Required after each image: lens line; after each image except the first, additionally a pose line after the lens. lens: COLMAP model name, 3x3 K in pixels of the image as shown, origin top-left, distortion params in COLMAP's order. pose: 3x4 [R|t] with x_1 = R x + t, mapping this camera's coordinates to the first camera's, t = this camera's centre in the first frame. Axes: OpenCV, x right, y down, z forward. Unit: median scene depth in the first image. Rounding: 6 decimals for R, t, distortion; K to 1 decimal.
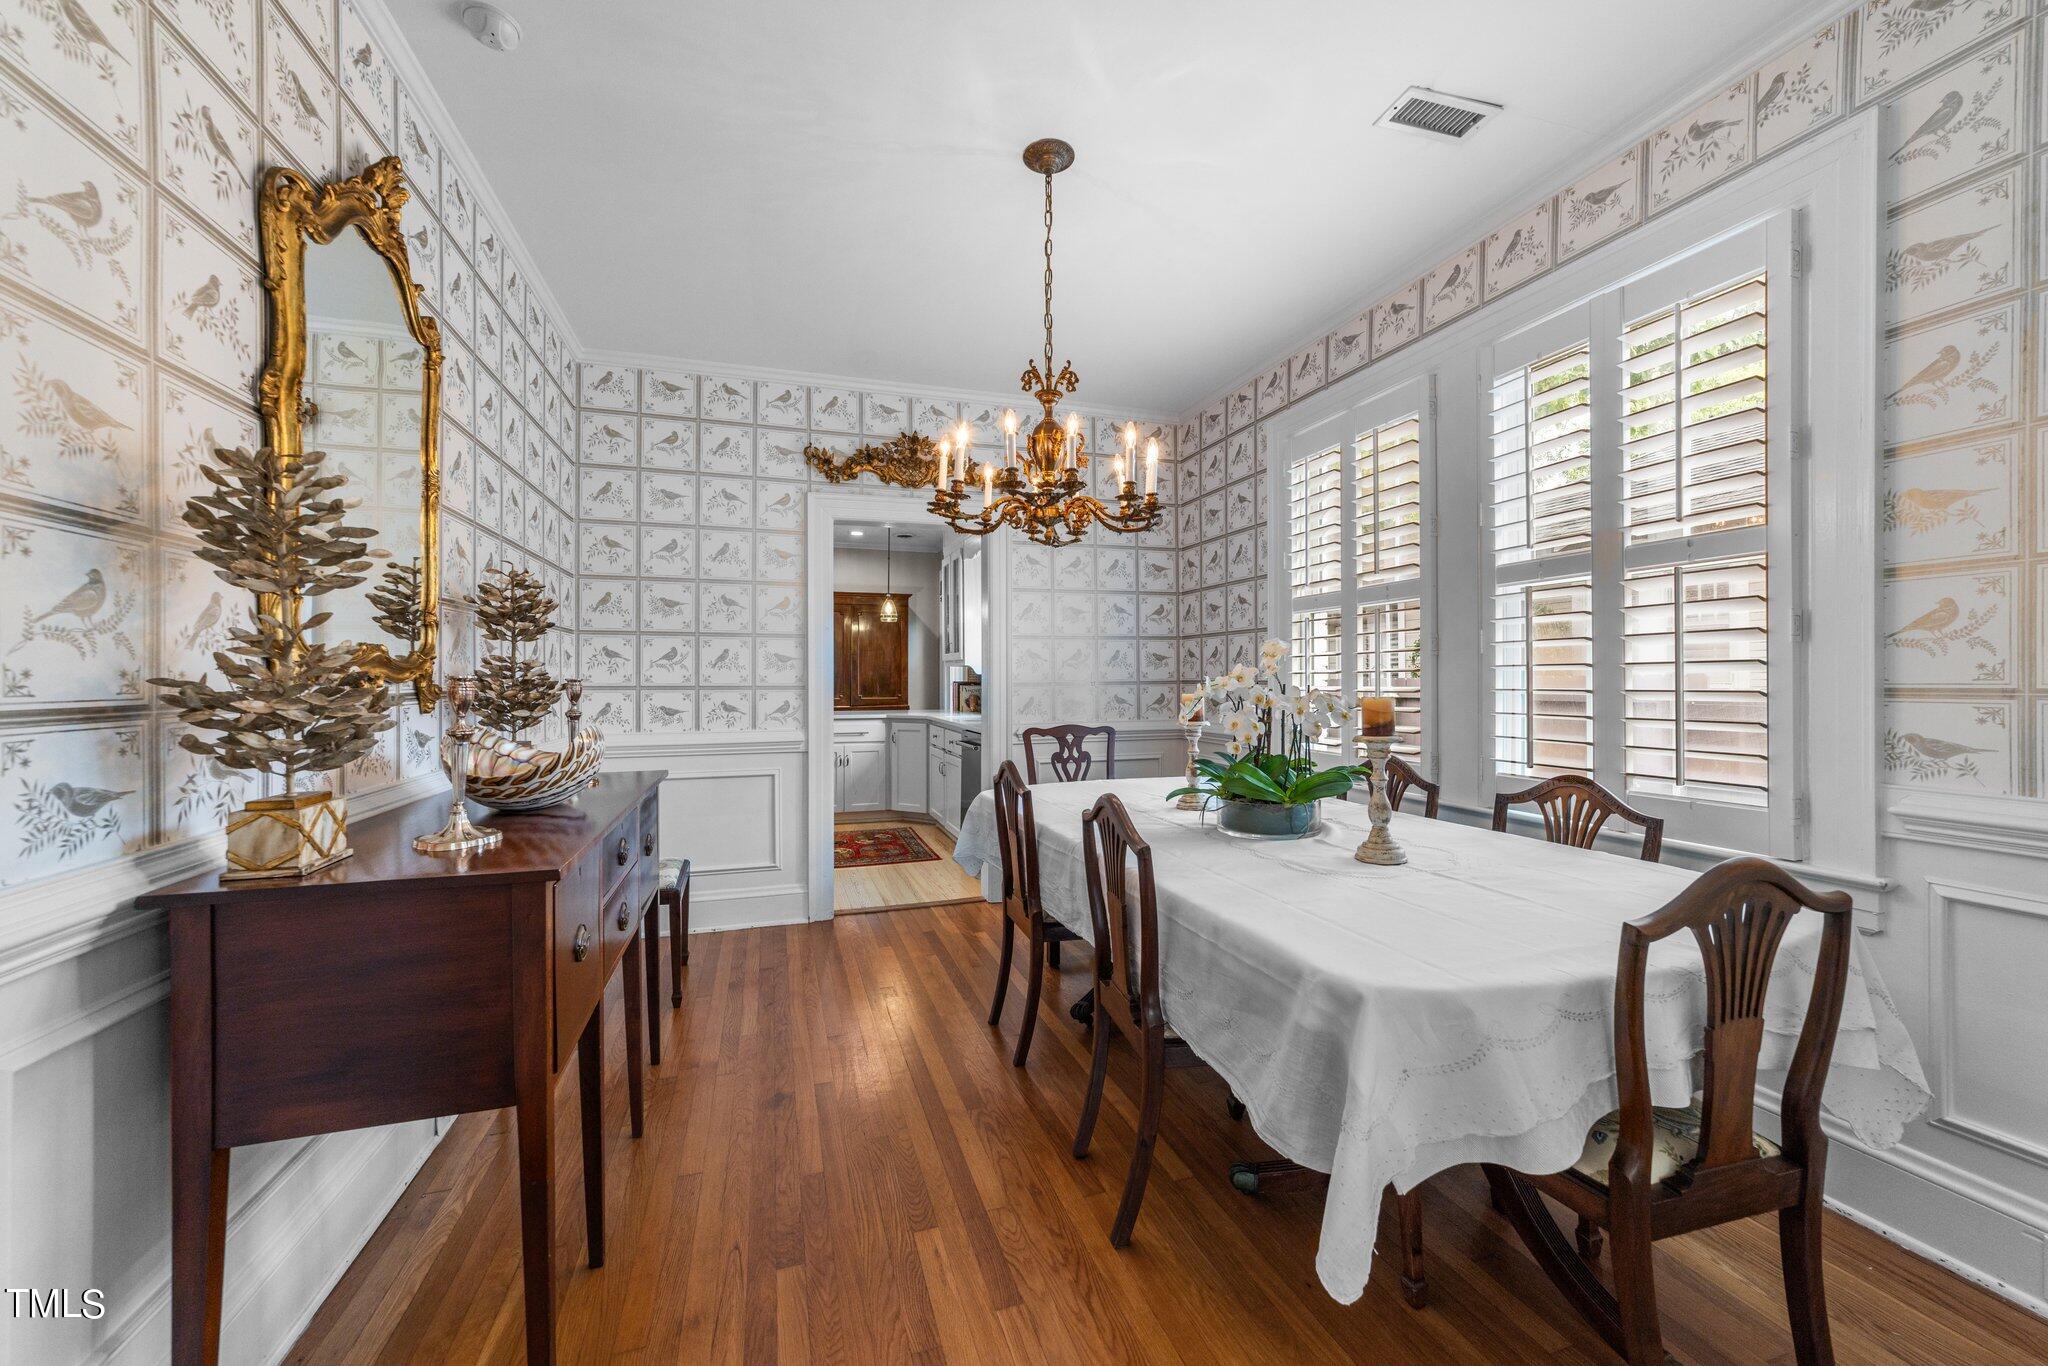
lens RADIAL K [[780.5, 0, 1024.0], [0, 780.5, 683.0], [0, 0, 1]] dist [-0.030300, 0.016762]
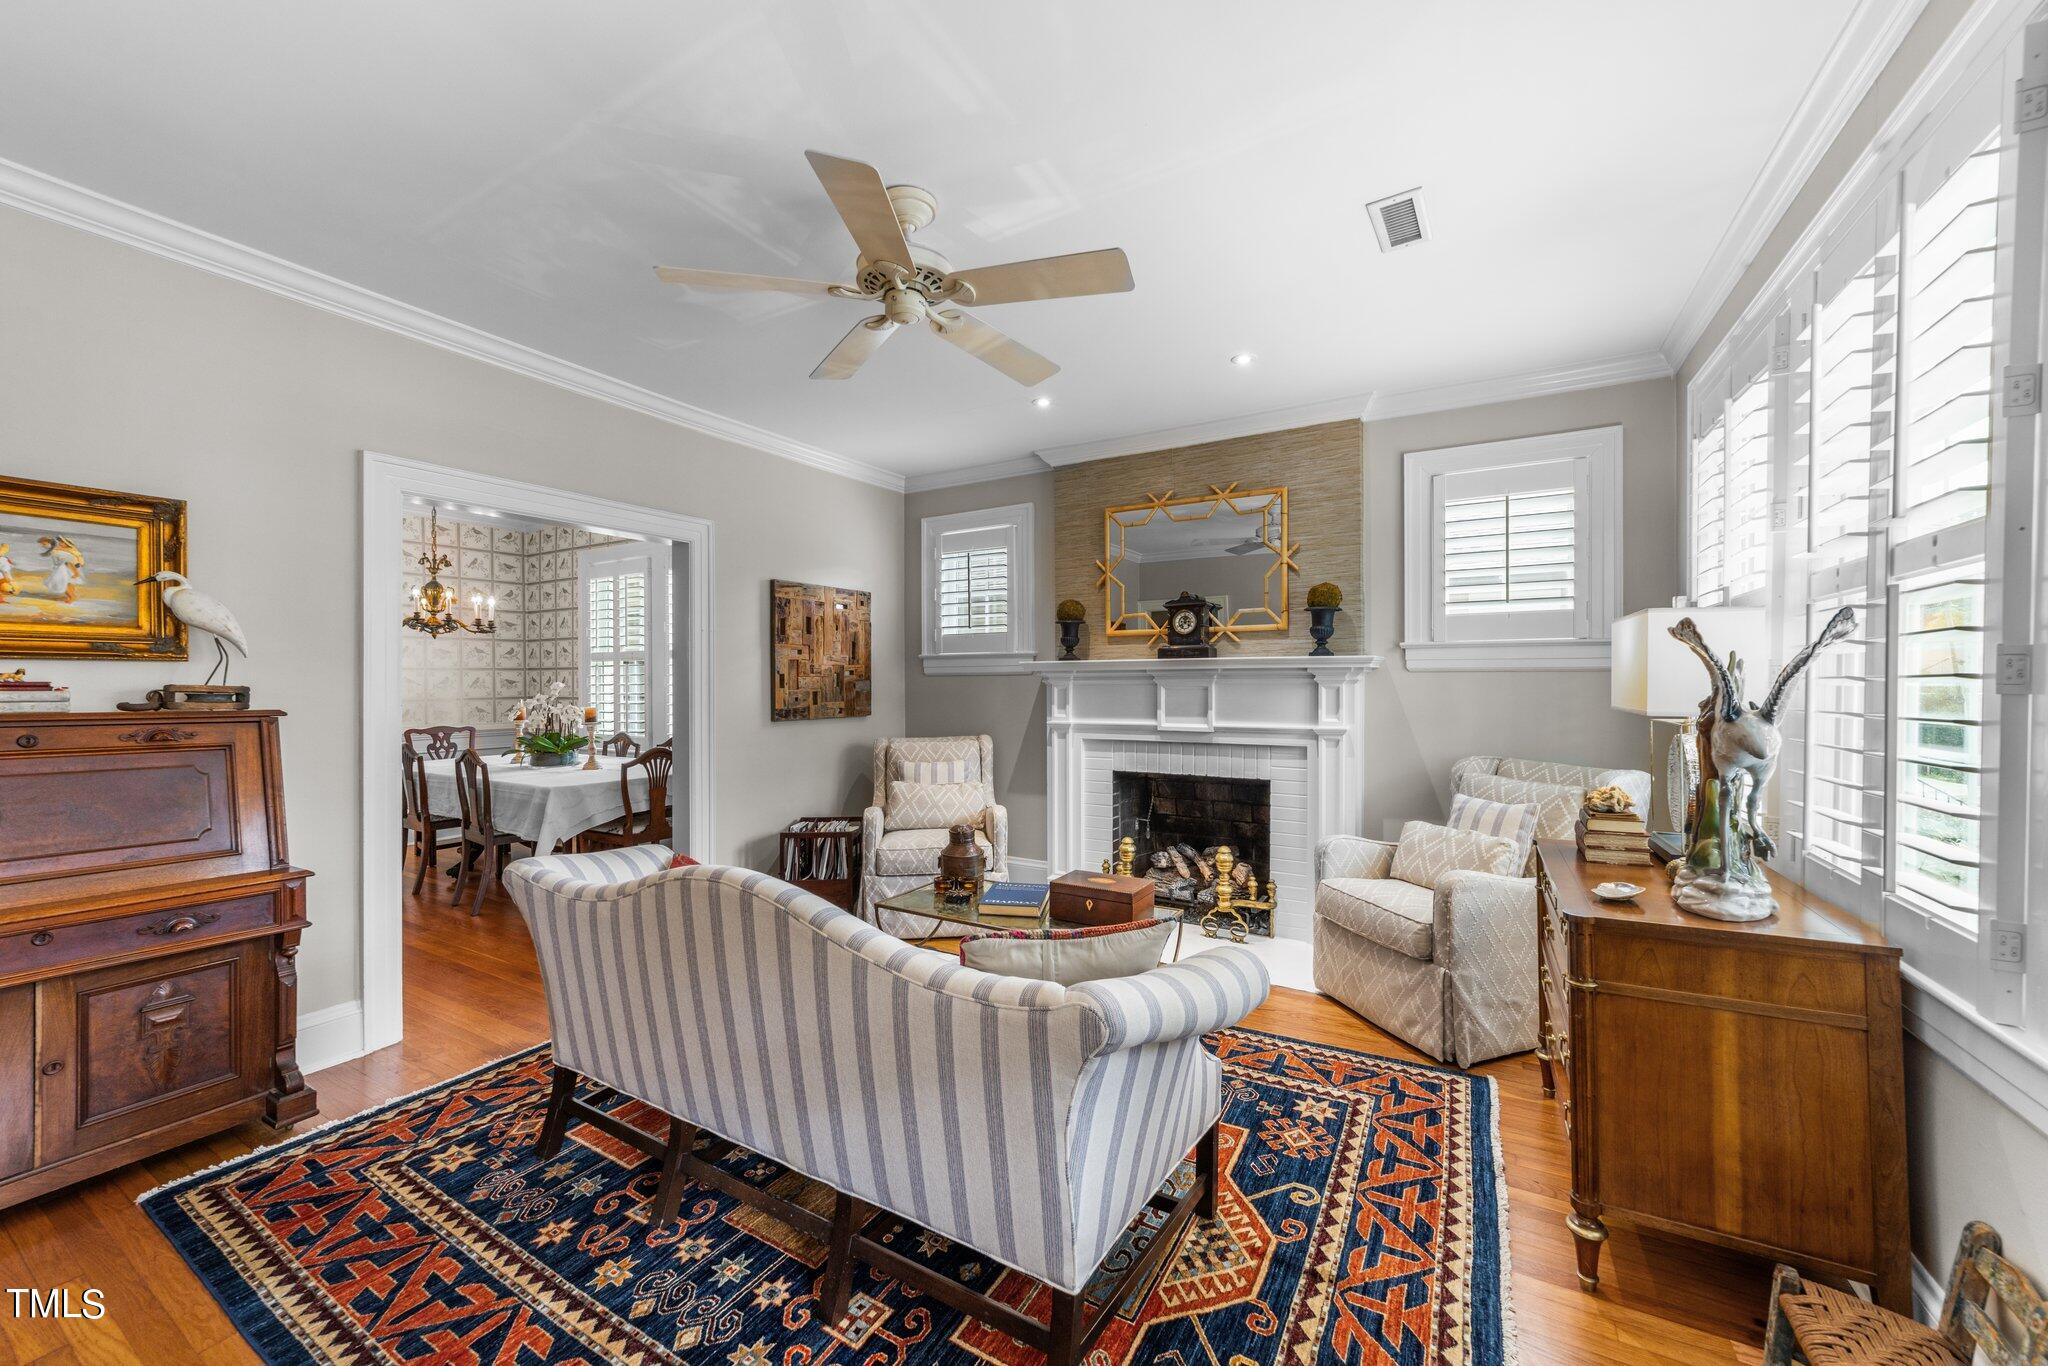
lens RADIAL K [[780.5, 0, 1024.0], [0, 780.5, 683.0], [0, 0, 1]] dist [-0.030300, 0.016762]
pose [[0.748987, -0.000387, 0.662584, -0.095454], [0.004375, 0.999981, -0.004362, -0.023775], [-0.662570, 0.006166, 0.748975, -0.996209]]
